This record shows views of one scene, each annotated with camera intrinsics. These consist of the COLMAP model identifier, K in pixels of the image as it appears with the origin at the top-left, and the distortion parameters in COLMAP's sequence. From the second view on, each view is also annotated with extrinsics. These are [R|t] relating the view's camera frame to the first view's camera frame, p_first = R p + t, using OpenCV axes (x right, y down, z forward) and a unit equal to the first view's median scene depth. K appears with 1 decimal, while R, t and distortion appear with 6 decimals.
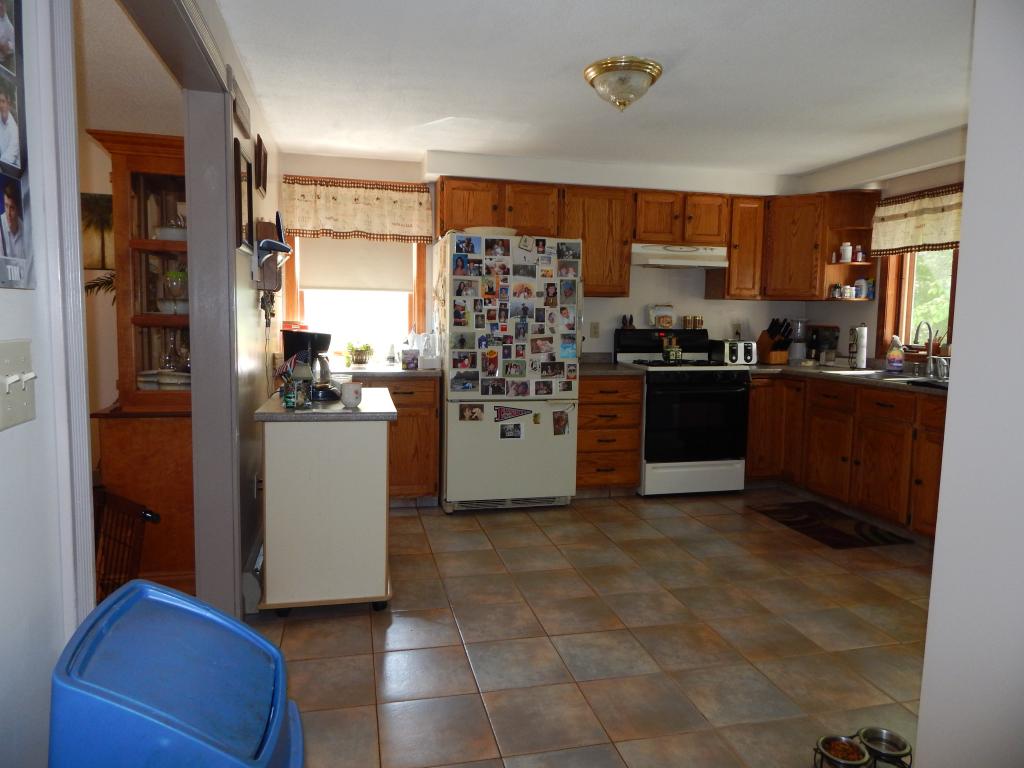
lens RADIAL K [[682.0, 0, 515.2], [0, 682.0, 377.8], [0, 0, 1]] dist [0.020109, -0.016461]
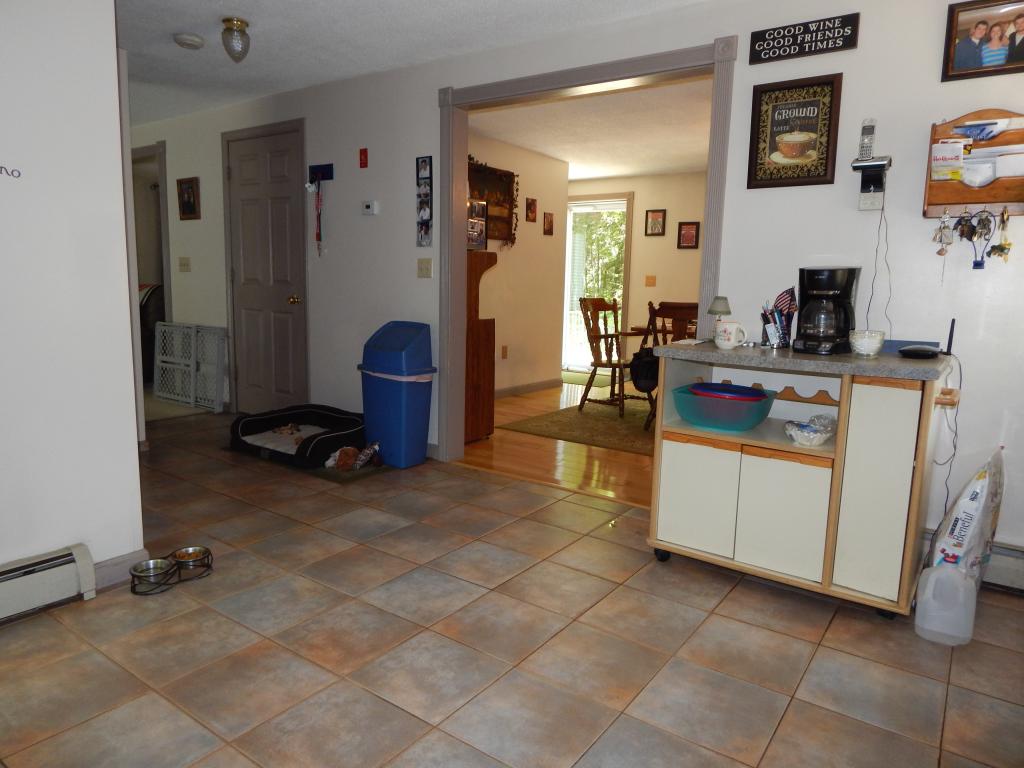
lens RADIAL K [[682.0, 0, 510.8], [0, 682.0, 373.8], [0, 0, 1]] dist [0.020109, -0.016461]
pose [[-0.761462, 0.044816, -0.646658, 0.377222], [-0.101795, 0.976961, 0.187574, -0.044059], [0.640166, 0.208657, -0.739357, 1.023936]]
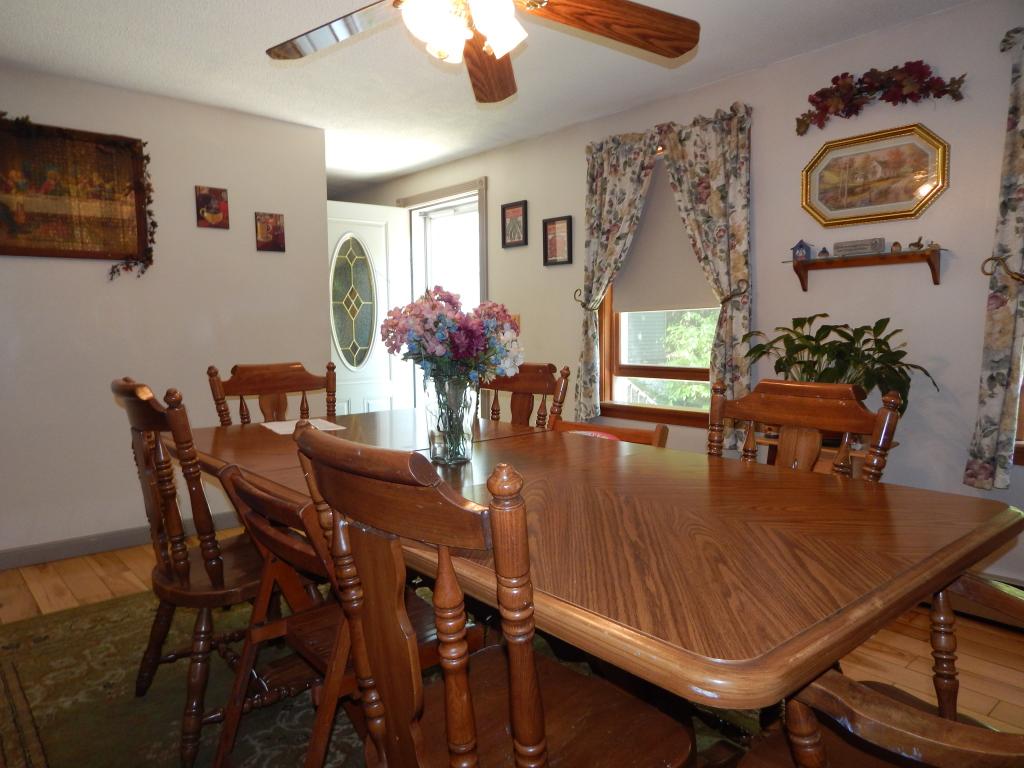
lens RADIAL K [[682.0, 0, 517.7], [0, 682.0, 382.1], [0, 0, 1]] dist [0.020109, -0.016461]
pose [[-0.888230, 0.020609, -0.458936, -0.613600], [-0.045985, 0.989987, 0.133457, -0.034742], [0.457091, 0.139645, -0.878389, 0.818445]]
